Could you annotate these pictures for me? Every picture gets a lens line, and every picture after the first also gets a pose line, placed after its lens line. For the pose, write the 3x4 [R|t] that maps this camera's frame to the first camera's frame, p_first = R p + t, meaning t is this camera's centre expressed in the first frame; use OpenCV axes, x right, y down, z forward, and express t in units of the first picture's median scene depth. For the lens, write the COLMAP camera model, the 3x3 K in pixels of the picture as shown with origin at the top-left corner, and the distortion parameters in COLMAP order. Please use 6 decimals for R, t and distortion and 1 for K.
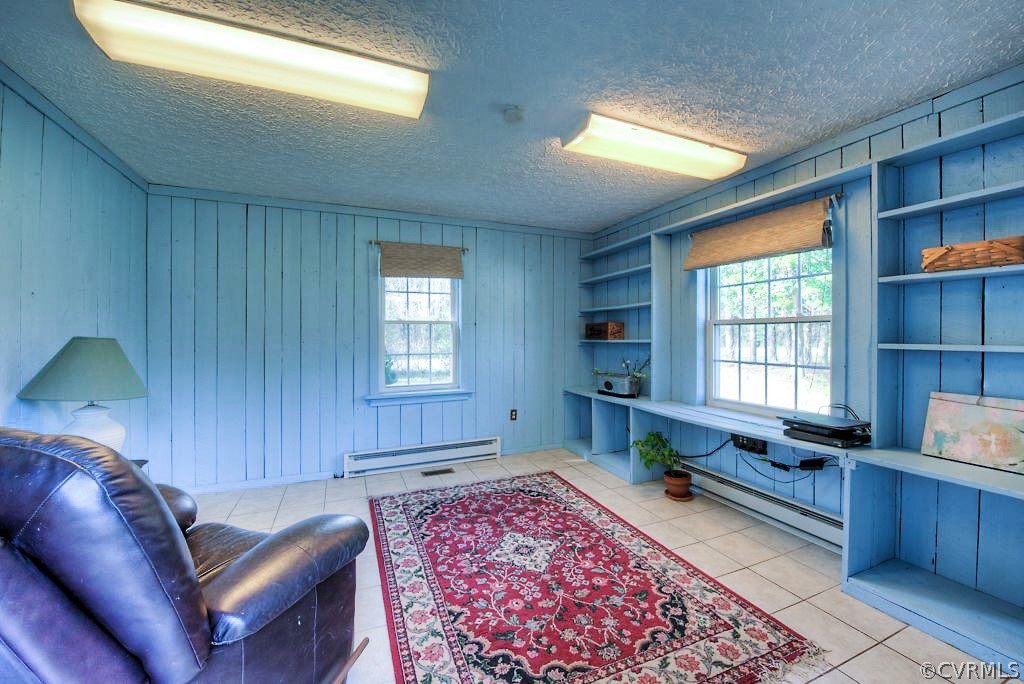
lens RADIAL K [[407.5, 0, 514.0], [0, 407.5, 337.9], [0, 0, 1]] dist [-0.013936, -0.002608]
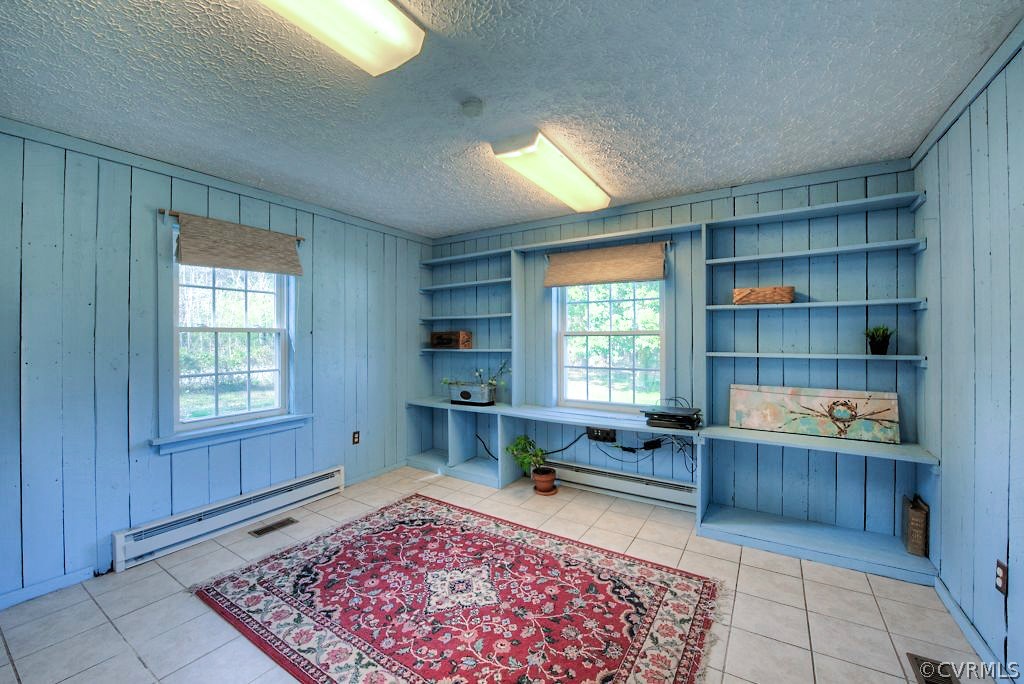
lens RADIAL K [[407.5, 0, 515.2], [0, 407.5, 338.5], [0, 0, 1]] dist [-0.013936, -0.002608]
pose [[0.820469, -0.002625, 0.571685, -0.348130], [0.005751, 0.999977, -0.003663, -0.025541], [-0.571663, 0.006293, 0.820465, 0.161264]]
